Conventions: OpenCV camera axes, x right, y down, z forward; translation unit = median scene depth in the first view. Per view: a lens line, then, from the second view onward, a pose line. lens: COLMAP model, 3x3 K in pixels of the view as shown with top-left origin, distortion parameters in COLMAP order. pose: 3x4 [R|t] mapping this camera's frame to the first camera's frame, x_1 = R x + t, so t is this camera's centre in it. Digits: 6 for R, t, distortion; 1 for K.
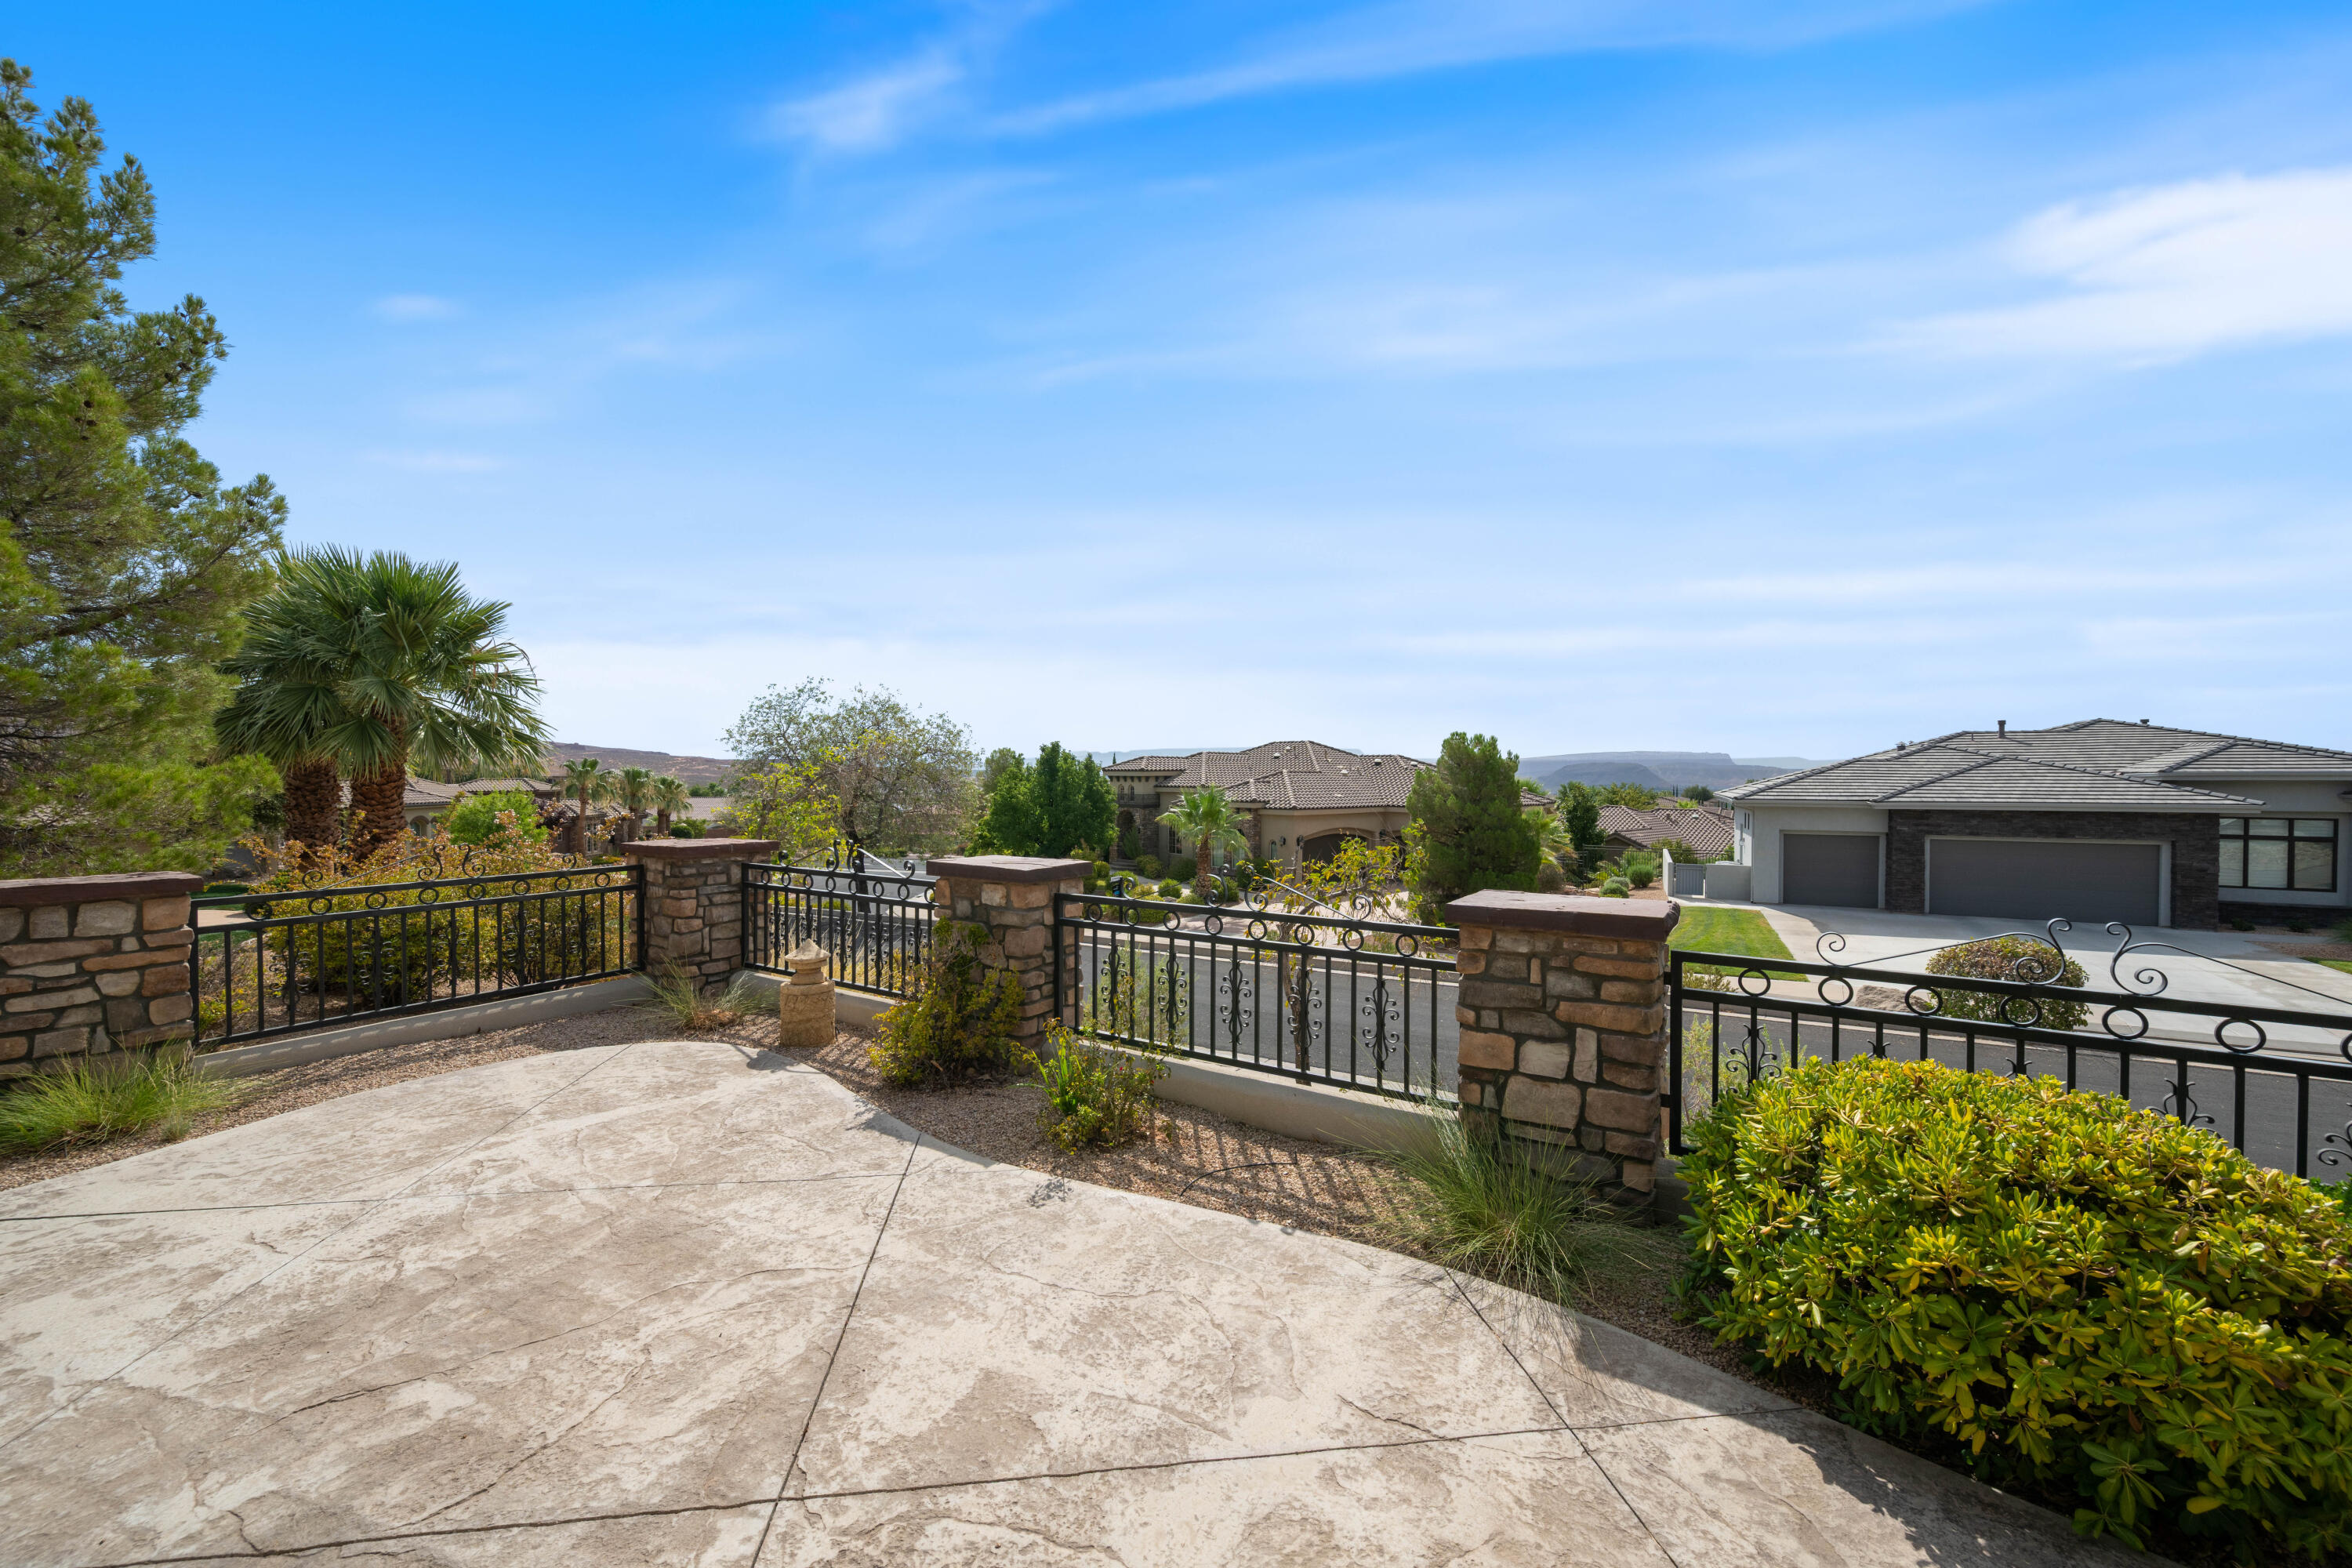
lens RADIAL K [[937.3, 0, 1108.6], [0, 937.3, 776.7], [0, 0, 1]] dist [-0.001484, 0.000269]
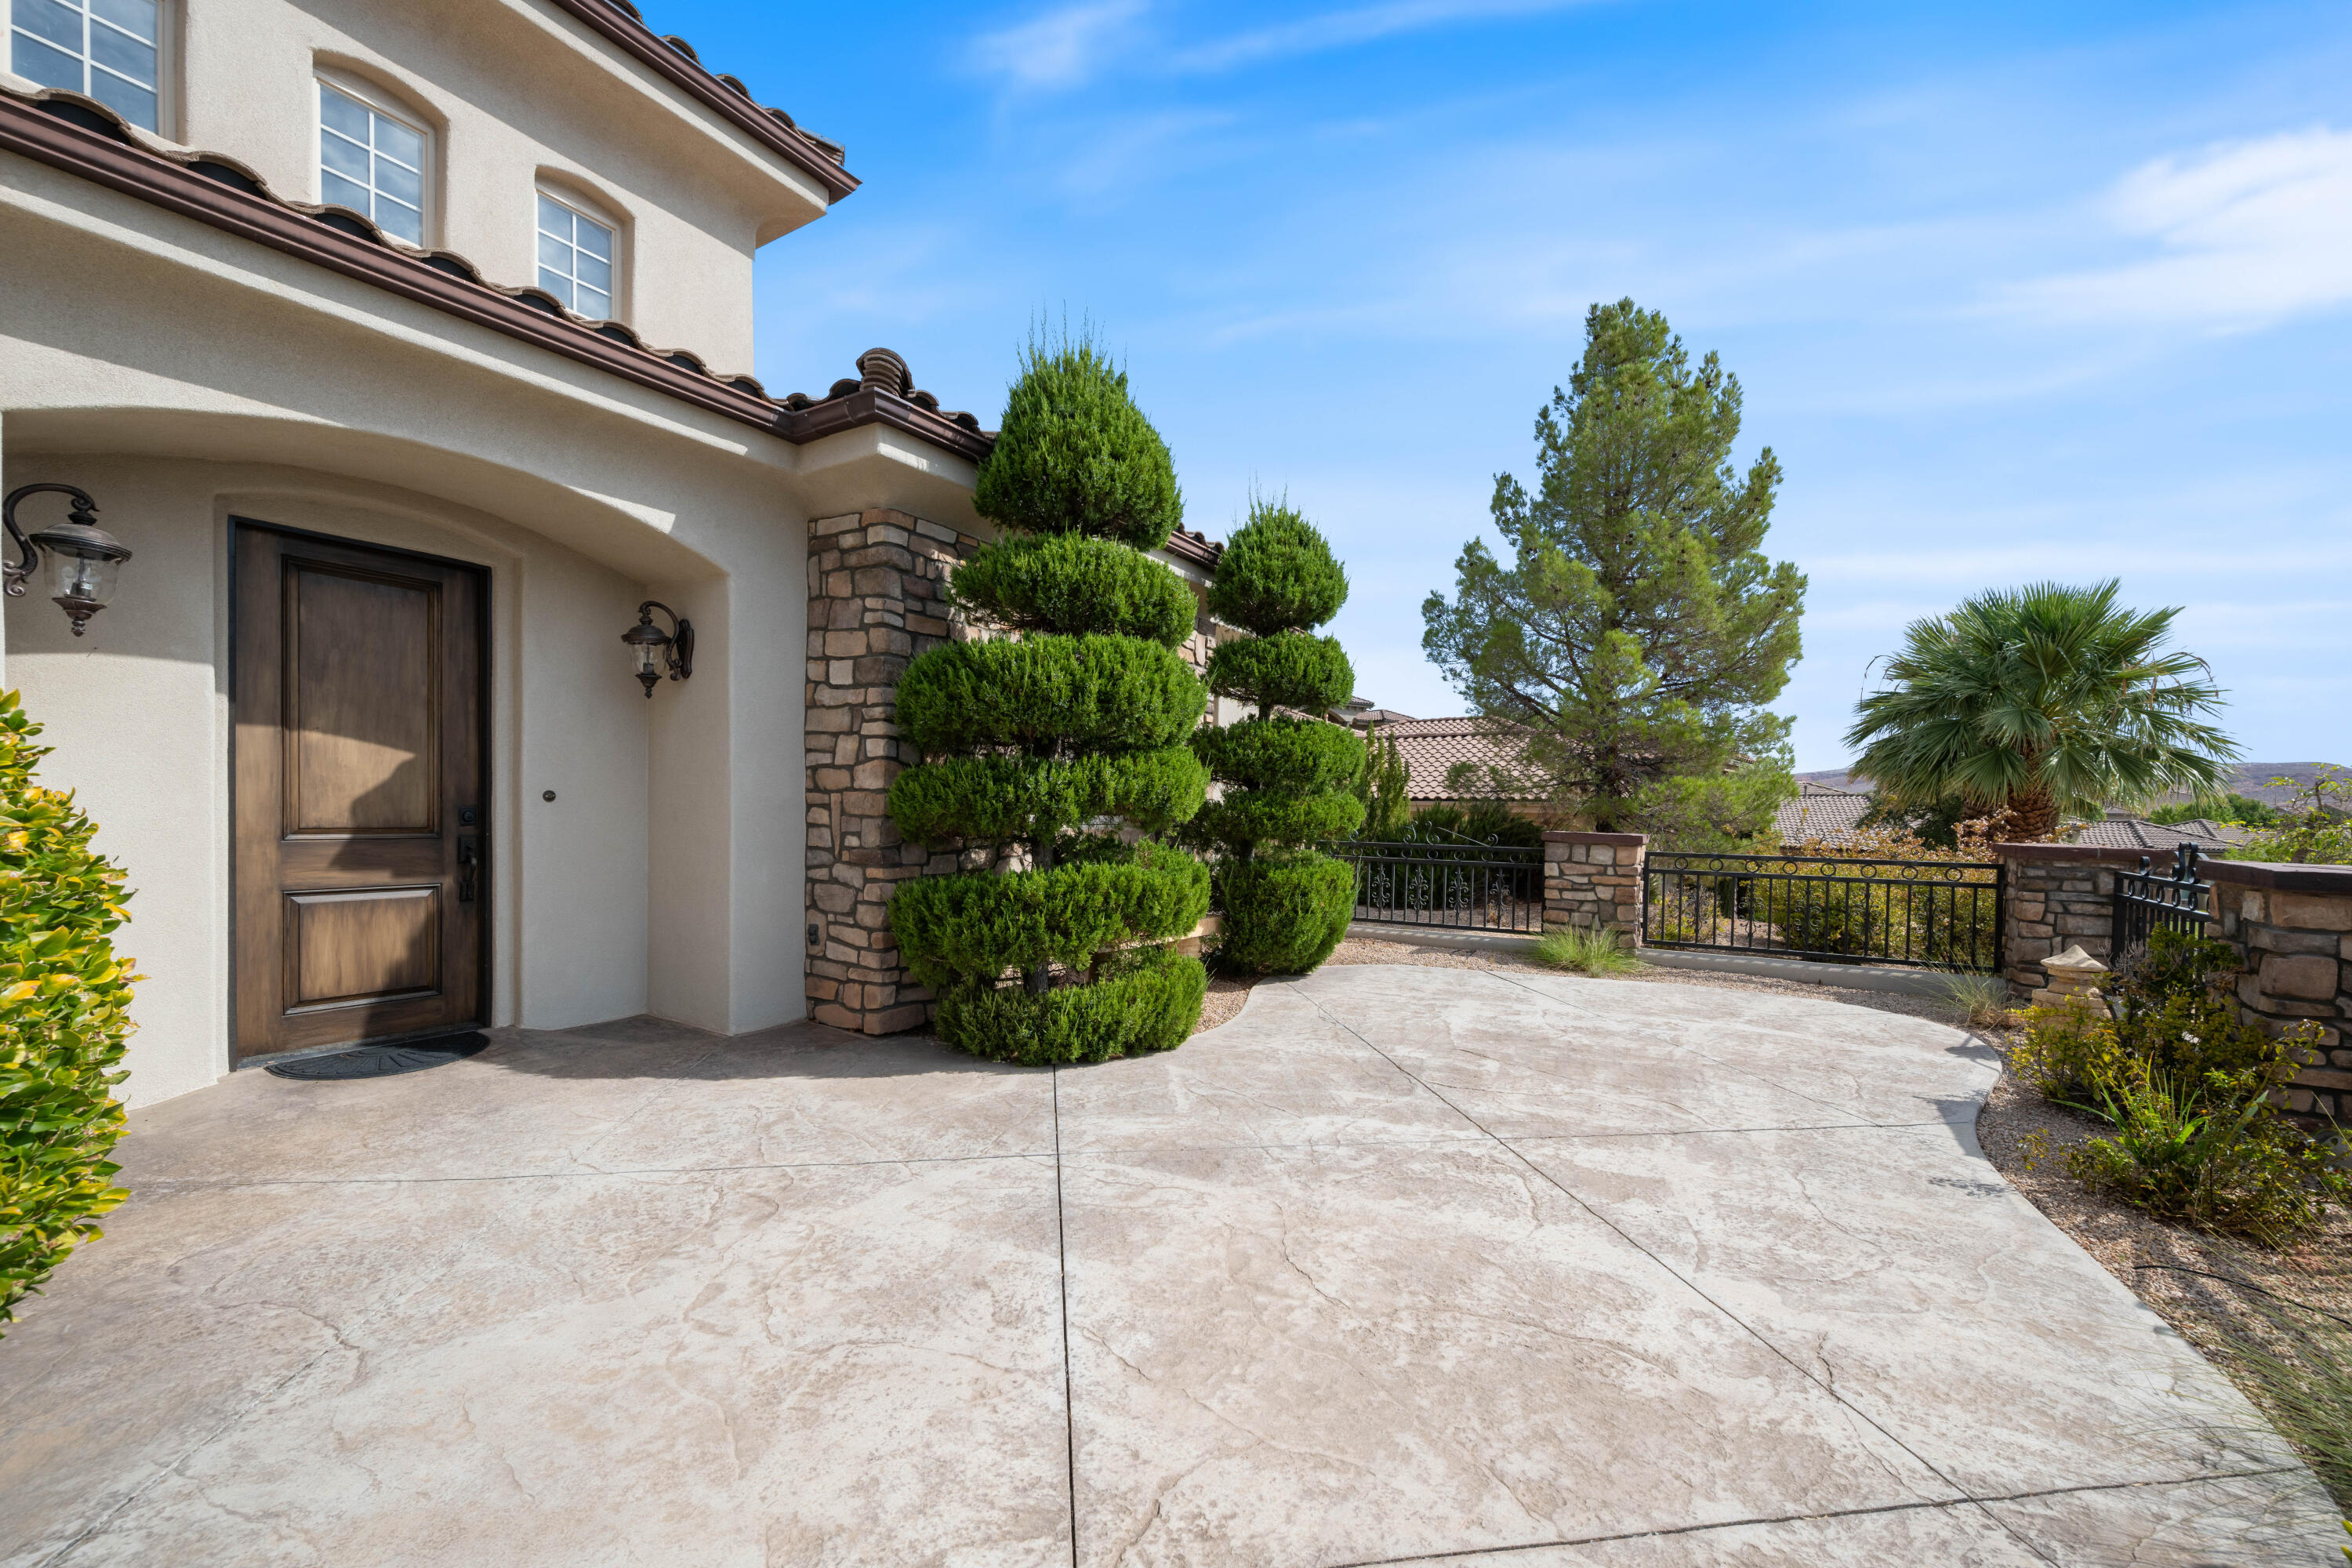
lens RADIAL K [[937.3, 0, 1190.6], [0, 937.3, 827.3], [0, 0, 1]] dist [-0.001484, 0.000269]
pose [[0.022410, 0.021513, -0.999517, 0.712009], [-0.027406, 0.999406, 0.020896, 0.088534], [0.999373, 0.026924, 0.022986, 0.194016]]
